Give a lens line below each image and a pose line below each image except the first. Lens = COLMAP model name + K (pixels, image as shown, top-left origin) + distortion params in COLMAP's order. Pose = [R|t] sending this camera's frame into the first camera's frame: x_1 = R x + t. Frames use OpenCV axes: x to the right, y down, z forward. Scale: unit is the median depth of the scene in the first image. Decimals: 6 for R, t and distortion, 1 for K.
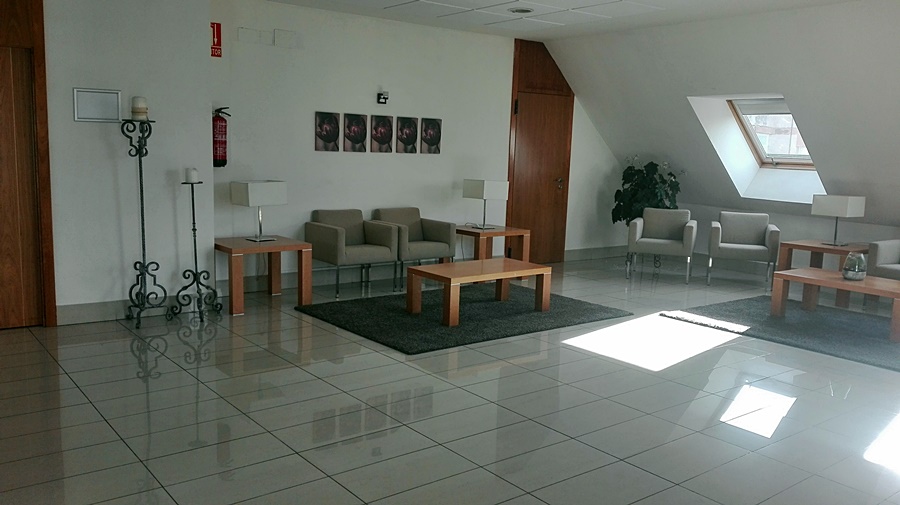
lens RADIAL K [[716.8, 0, 450.0], [0, 716.8, 252.5], [0, 0, 1]] dist [0.078250, -0.172899]
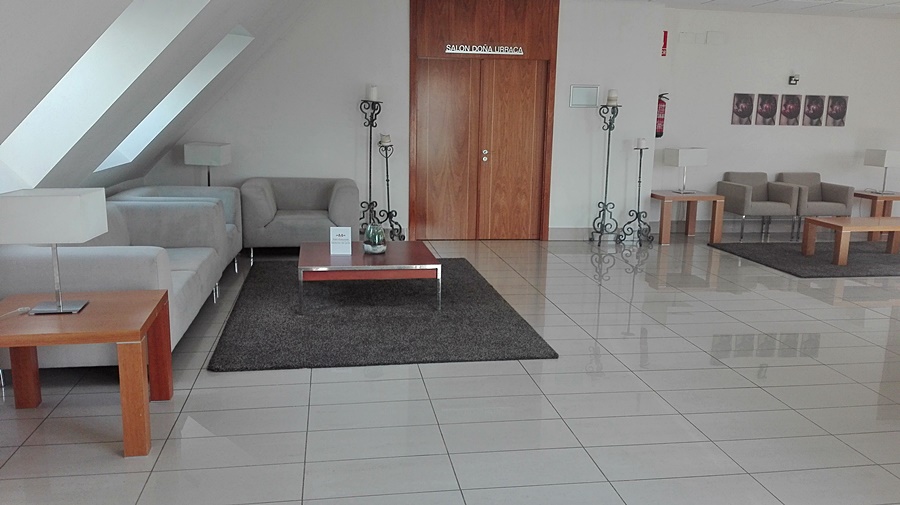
lens RADIAL K [[716.8, 0, 450.0], [0, 716.8, 252.5], [0, 0, 1]] dist [0.078250, -0.172899]
pose [[0.867377, 0.077042, -0.491652, 0.024832], [-0.061547, 0.996966, 0.047643, 0.052119], [0.493831, -0.011064, 0.869487, -0.348340]]
